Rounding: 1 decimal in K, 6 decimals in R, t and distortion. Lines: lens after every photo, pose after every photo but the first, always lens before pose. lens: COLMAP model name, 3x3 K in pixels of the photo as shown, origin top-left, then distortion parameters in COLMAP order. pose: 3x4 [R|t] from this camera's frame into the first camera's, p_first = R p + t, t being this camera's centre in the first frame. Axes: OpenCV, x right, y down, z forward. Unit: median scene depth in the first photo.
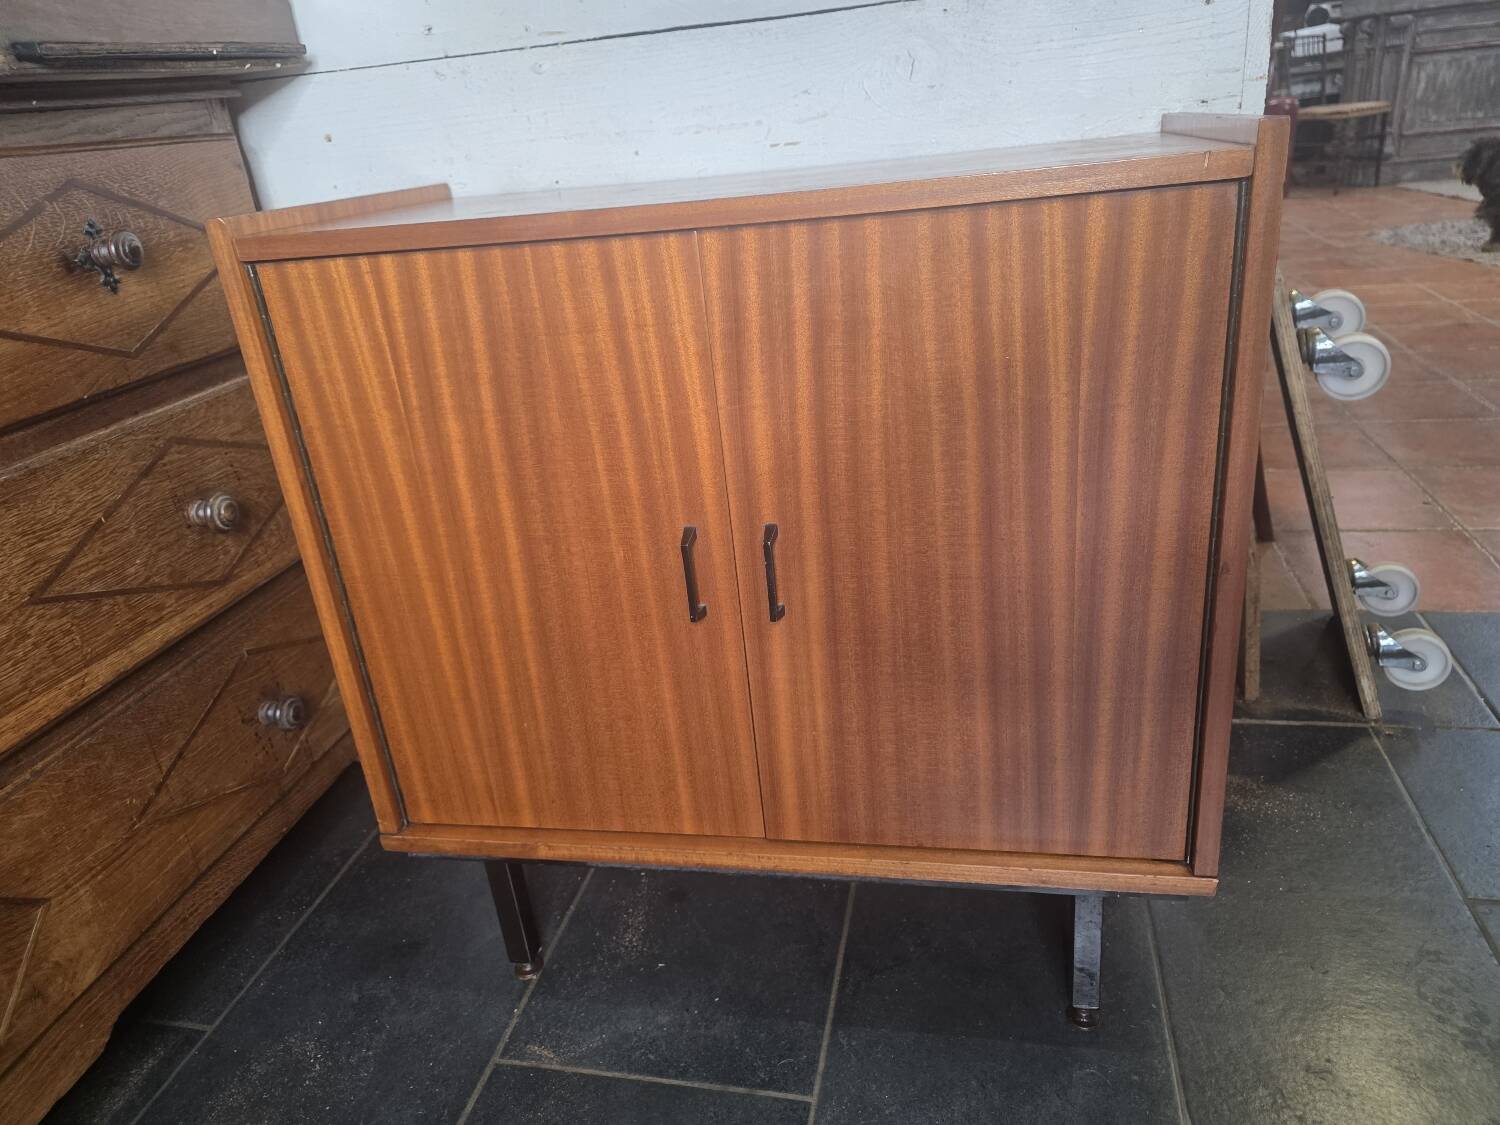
lens RADIAL K [[1031.0, 0, 759.1], [0, 1031.0, 542.3], [0, 0, 1]] dist [0.035477, -0.028095]
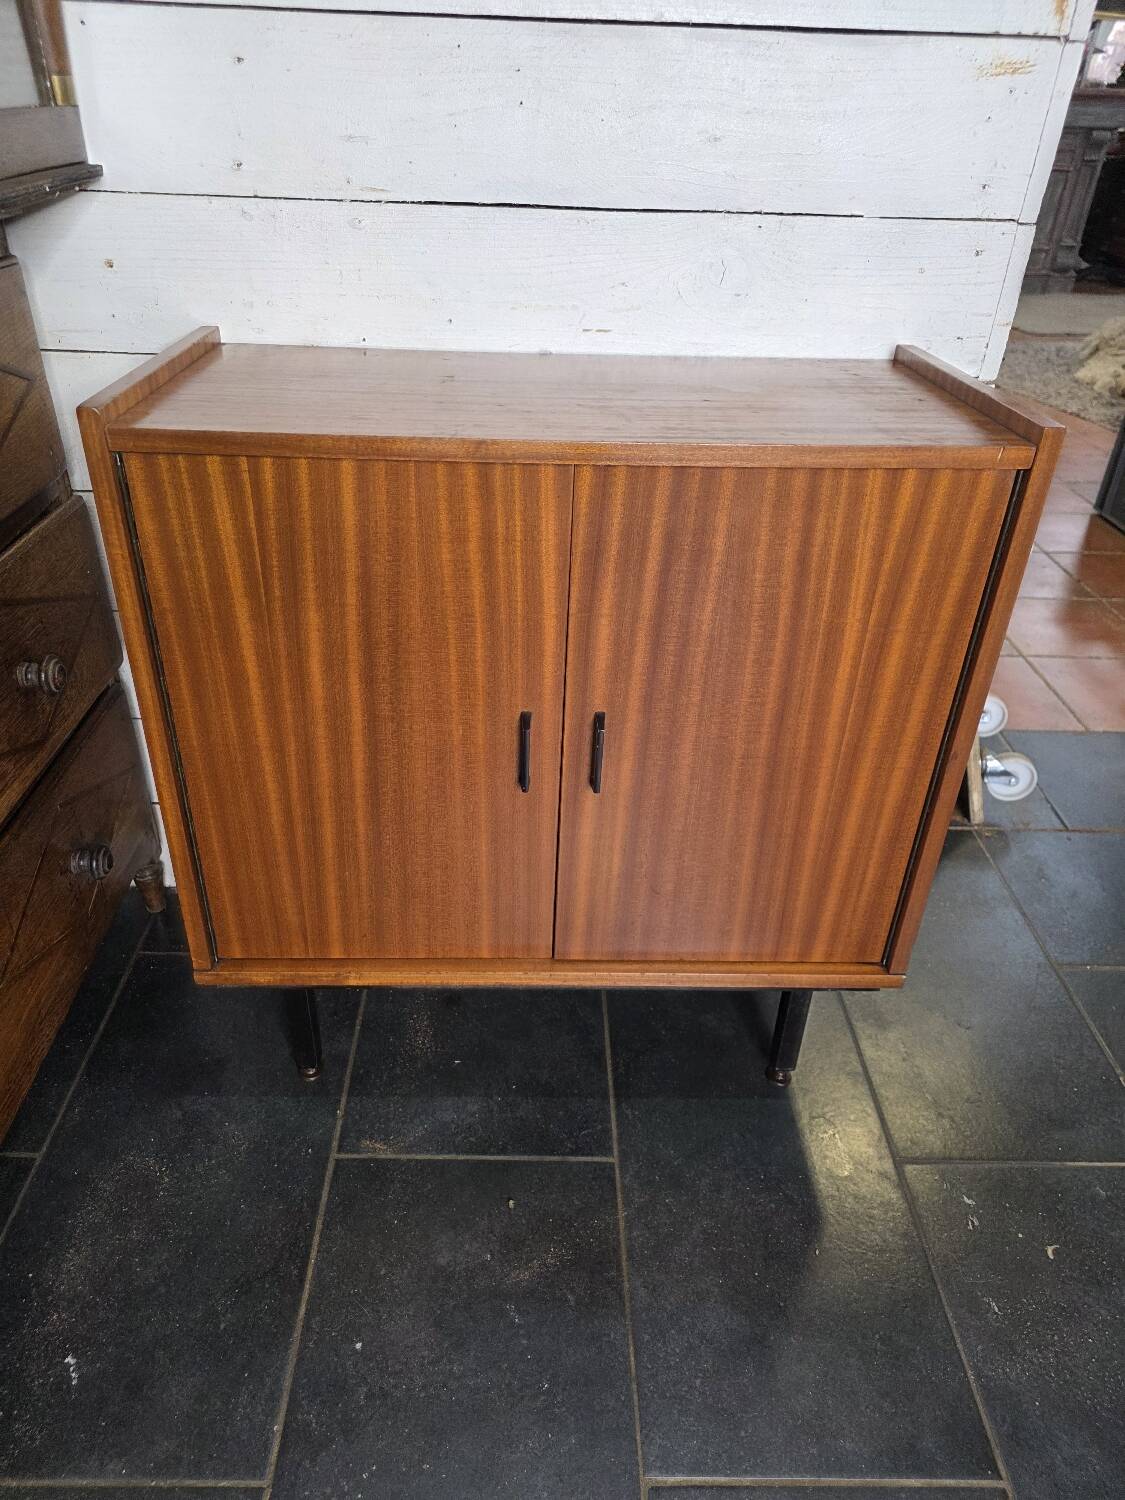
lens RADIAL K [[1031.0, 0, 544.1], [0, 1031.0, 769.9], [0, 0, 1]] dist [0.035477, -0.028095]
pose [[0.969477, -0.010888, 0.244939, -0.301199], [-0.029695, 0.986445, 0.161384, -0.123958], [-0.243376, -0.163732, 0.956013, -0.100127]]
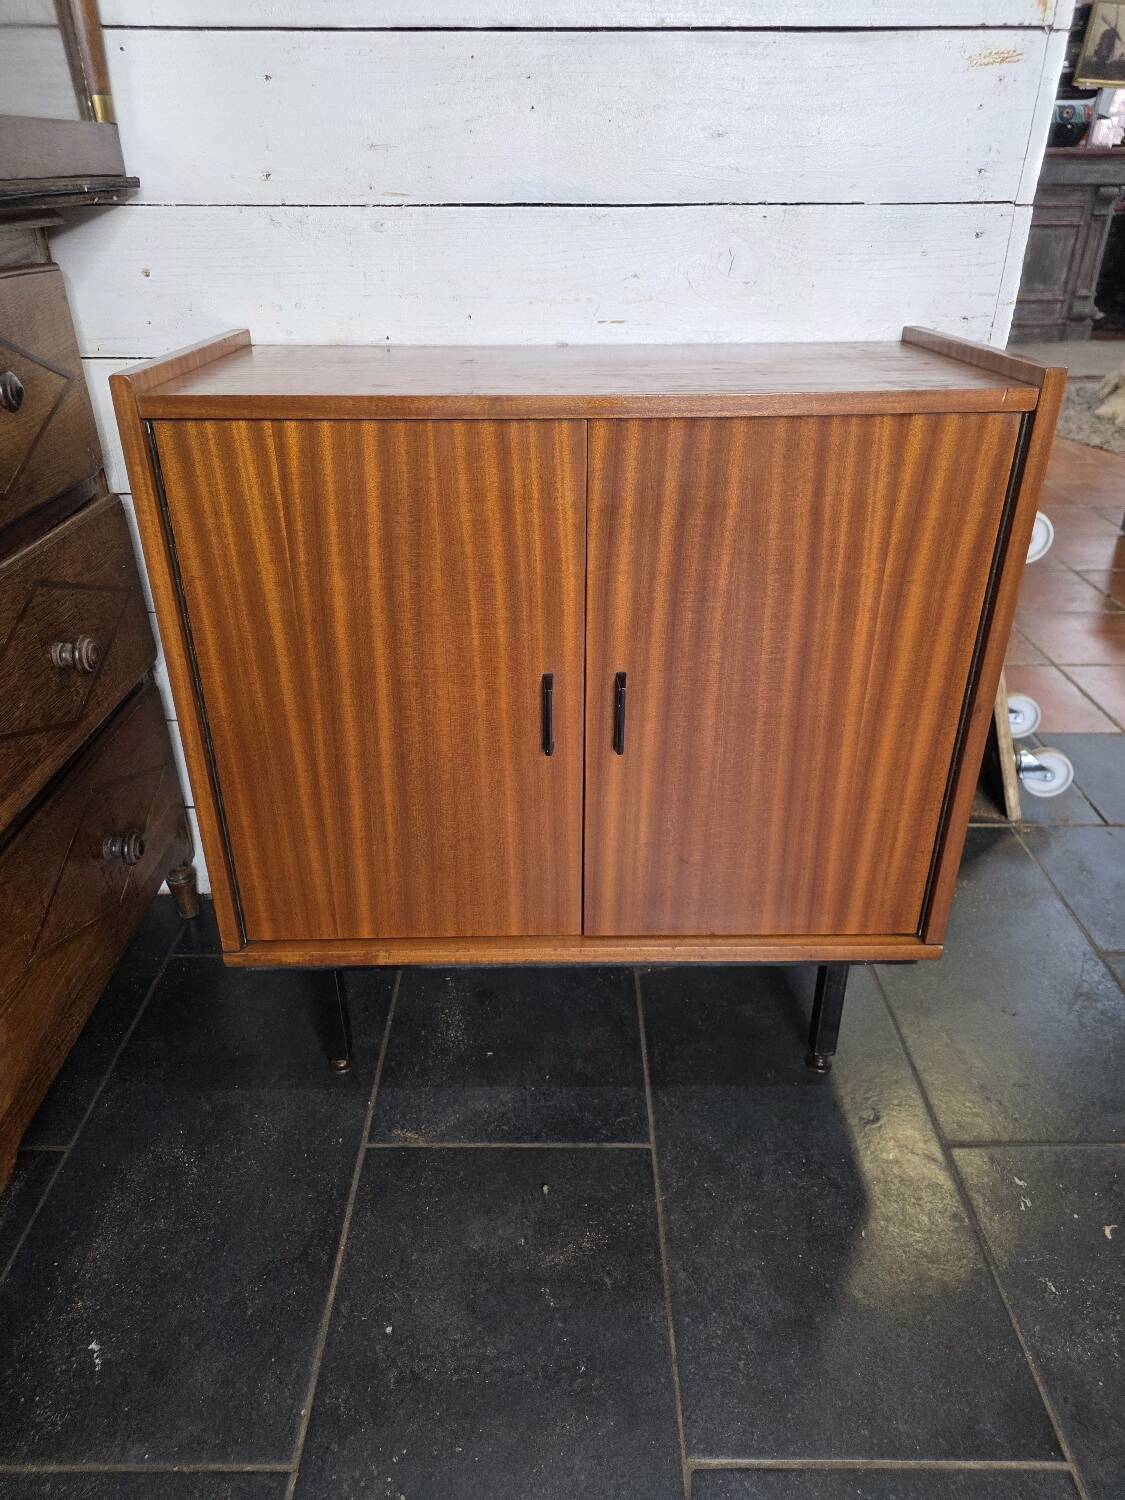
lens RADIAL K [[1031.0, 0, 559.8], [0, 1031.0, 754.4], [0, 0, 1]] dist [0.035477, -0.028095]
pose [[0.974917, -0.014140, 0.222120, -0.286658], [-0.005071, 0.996310, 0.085683, -0.021426], [-0.222511, -0.084660, 0.971247, -0.123155]]
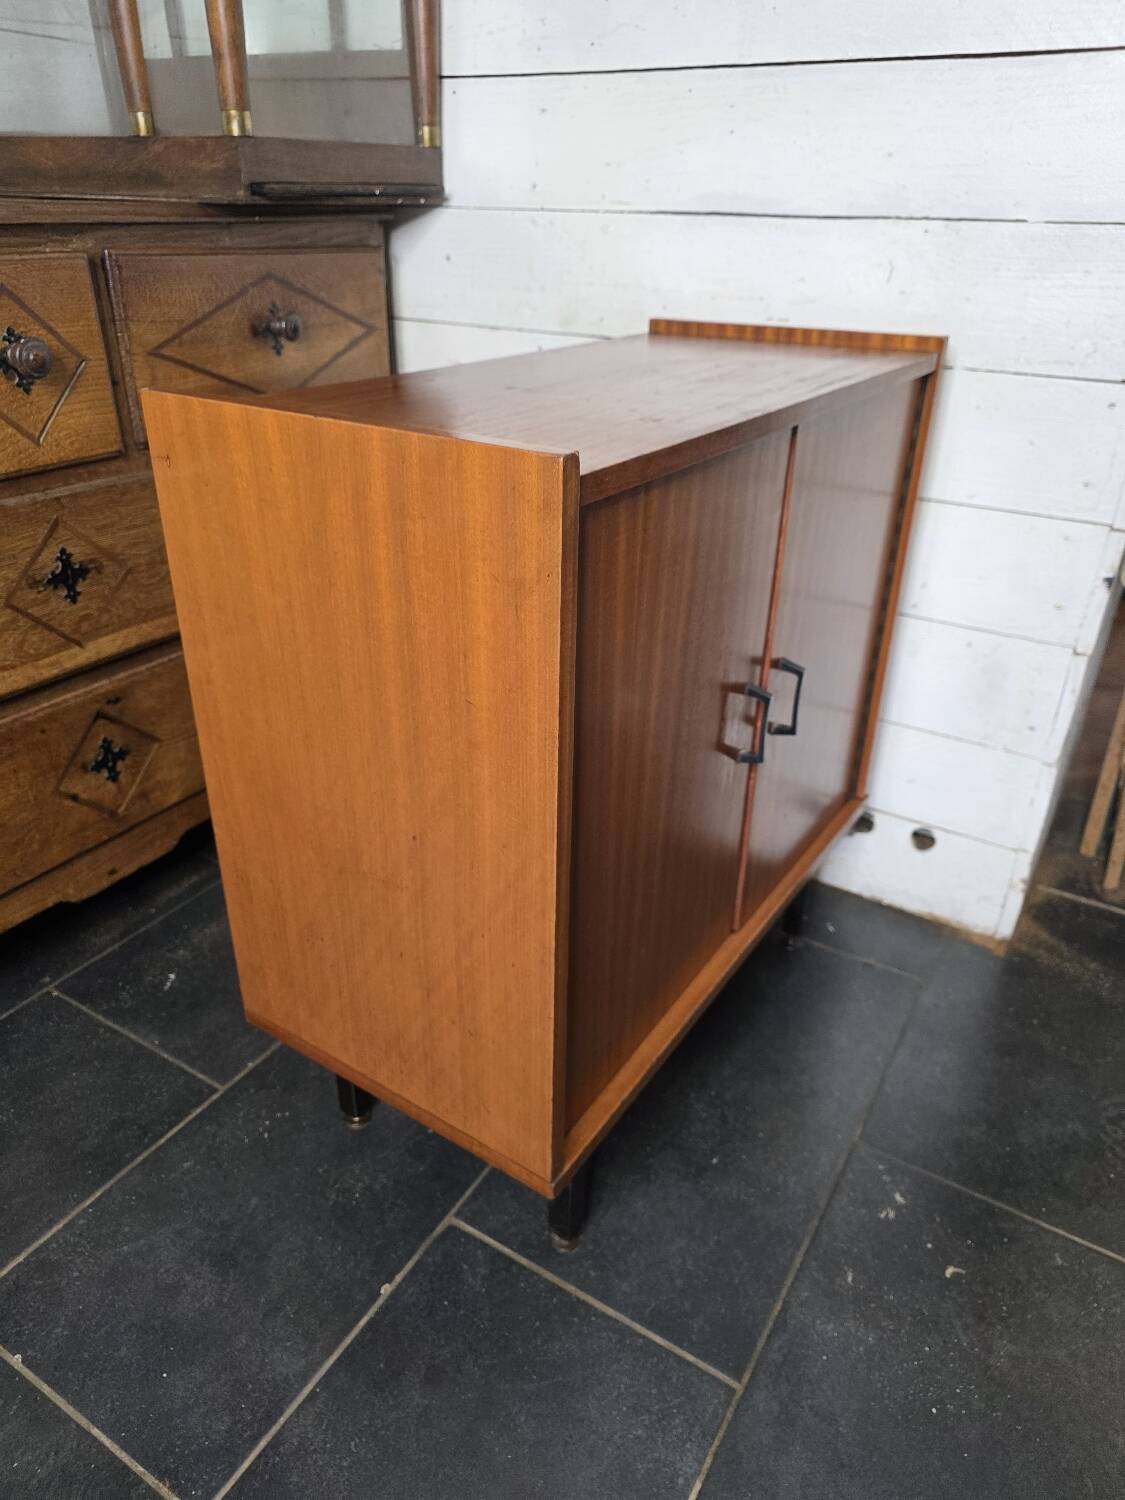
lens RADIAL K [[1031.0, 0, 555.2], [0, 1031.0, 752.2], [0, 0, 1]] dist [0.035477, -0.028095]
pose [[0.935123, 0.259935, -0.240787, 0.236883], [-0.236921, 0.964018, 0.120571, 0.028801], [0.263464, -0.055702, 0.963060, -0.327632]]
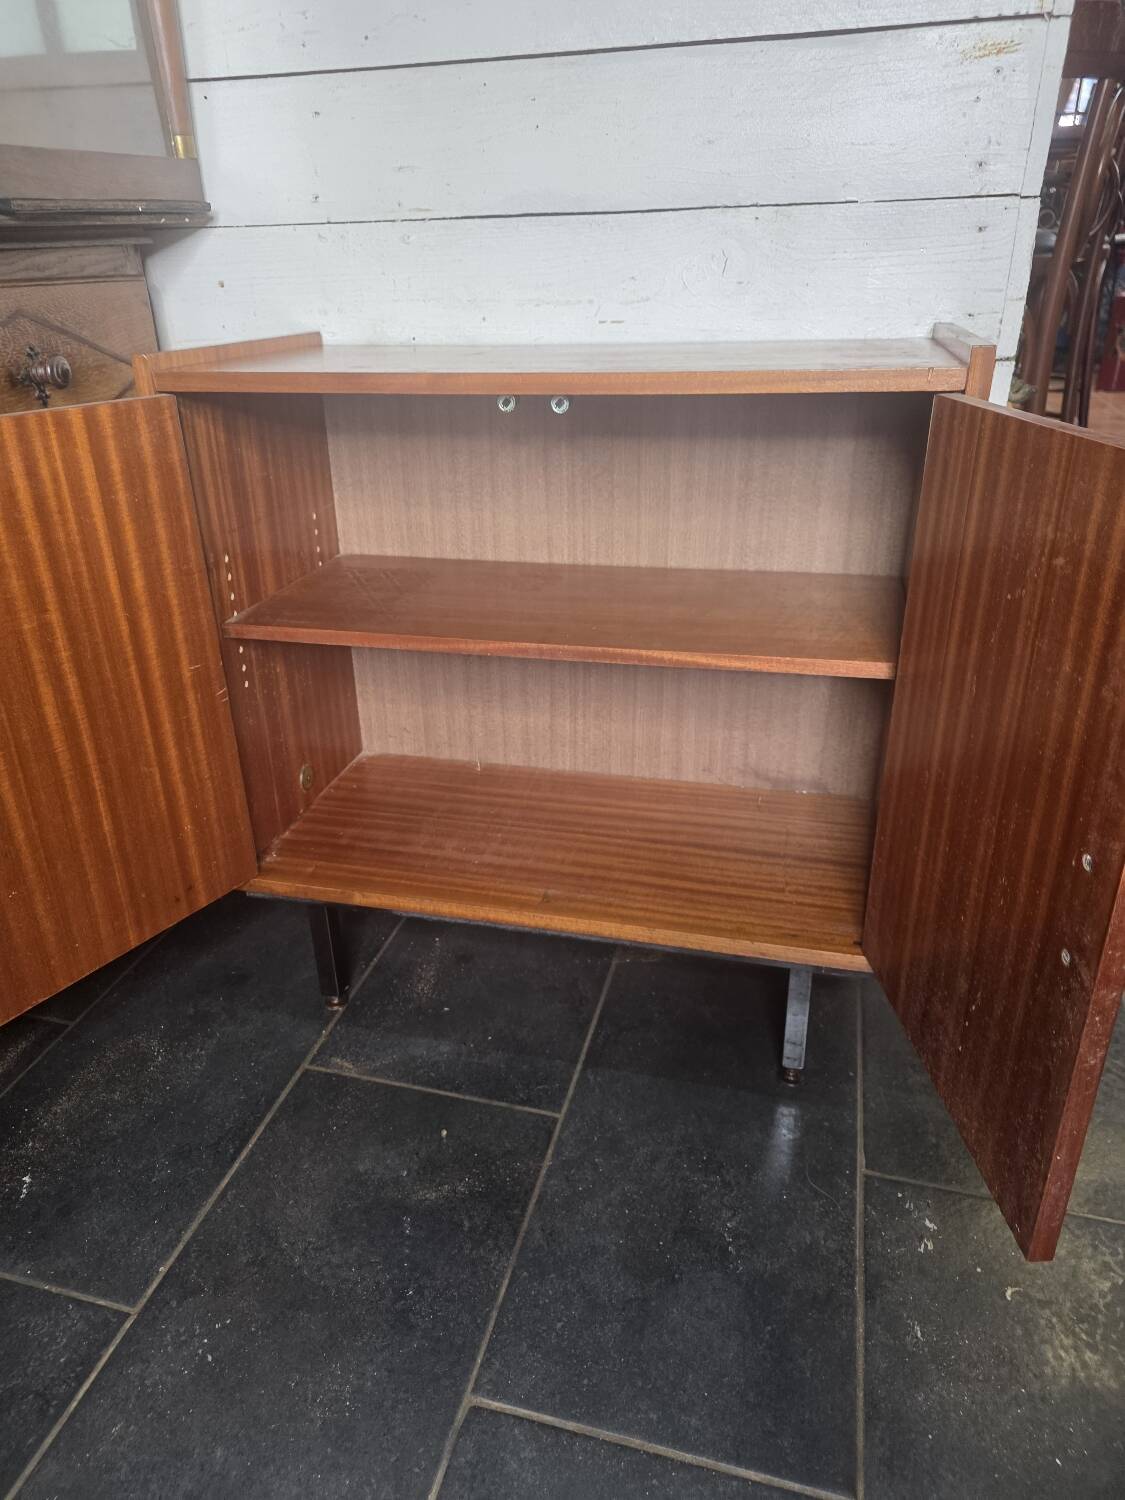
lens RADIAL K [[1031.0, 0, 544.2], [0, 1031.0, 737.1], [0, 0, 1]] dist [0.035477, -0.028095]
pose [[0.995641, 0.089256, -0.027070, 0.026551], [-0.088032, 0.995169, 0.043458, 0.040523], [0.030818, -0.040885, 0.998688, -0.208583]]
